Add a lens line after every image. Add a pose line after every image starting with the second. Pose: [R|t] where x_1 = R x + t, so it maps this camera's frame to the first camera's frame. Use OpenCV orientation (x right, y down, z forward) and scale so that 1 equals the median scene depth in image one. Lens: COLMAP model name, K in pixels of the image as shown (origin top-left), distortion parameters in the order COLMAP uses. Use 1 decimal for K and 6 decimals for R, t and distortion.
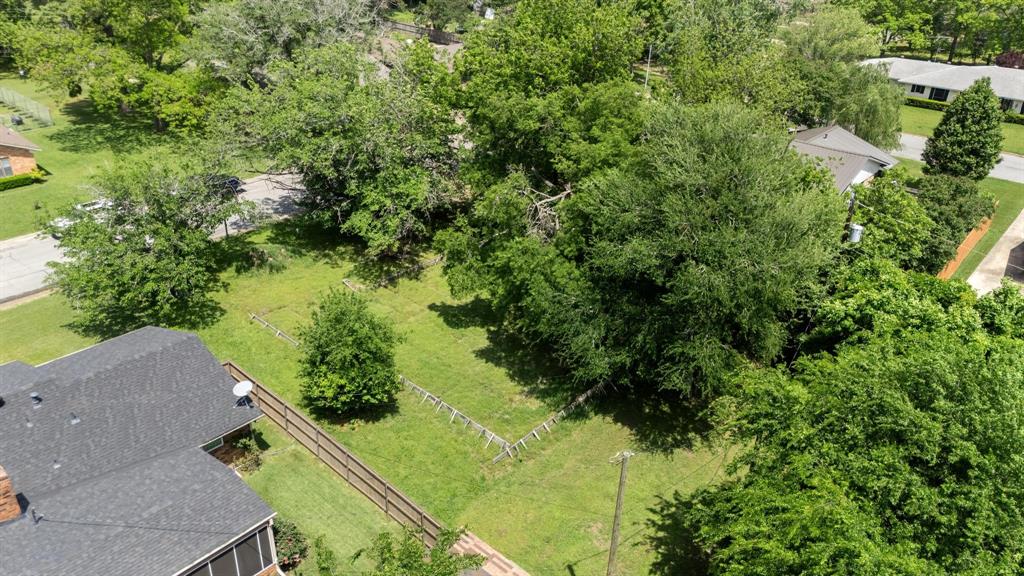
lens RADIAL K [[745.6, 0, 515.7], [0, 745.6, 292.2], [0, 0, 1]] dist [0.073370, -0.060592]
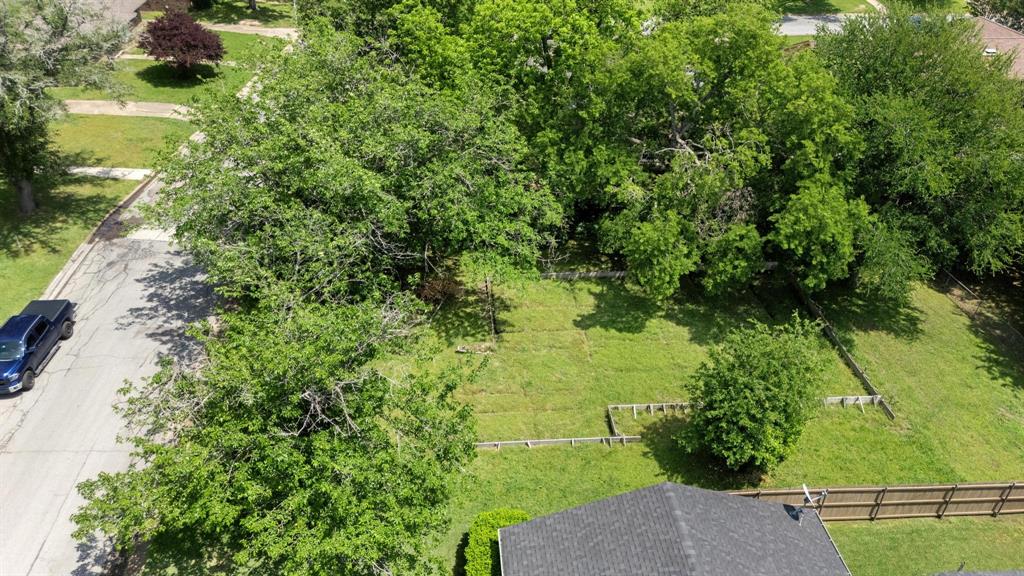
lens RADIAL K [[745.6, 0, 515.7], [0, 745.6, 292.2], [0, 0, 1]] dist [0.073370, -0.060592]
pose [[0.681095, -0.414184, 0.603789, -0.637833], [0.345092, 0.908881, 0.234193, -0.229432], [-0.645772, 0.048855, 0.761966, 0.408718]]
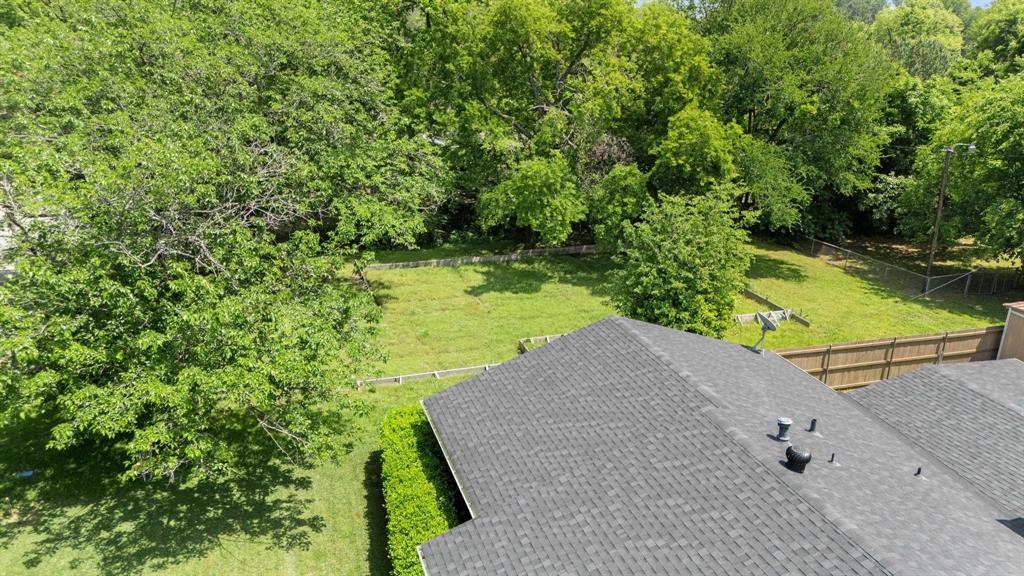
lens RADIAL K [[745.6, 0, 515.7], [0, 745.6, 292.2], [0, 0, 1]] dist [0.073370, -0.060592]
pose [[0.498161, -0.314649, 0.807980, -0.685714], [0.410938, 0.906213, 0.099540, -0.036828], [-0.763522, 0.282442, 0.580741, 0.525801]]
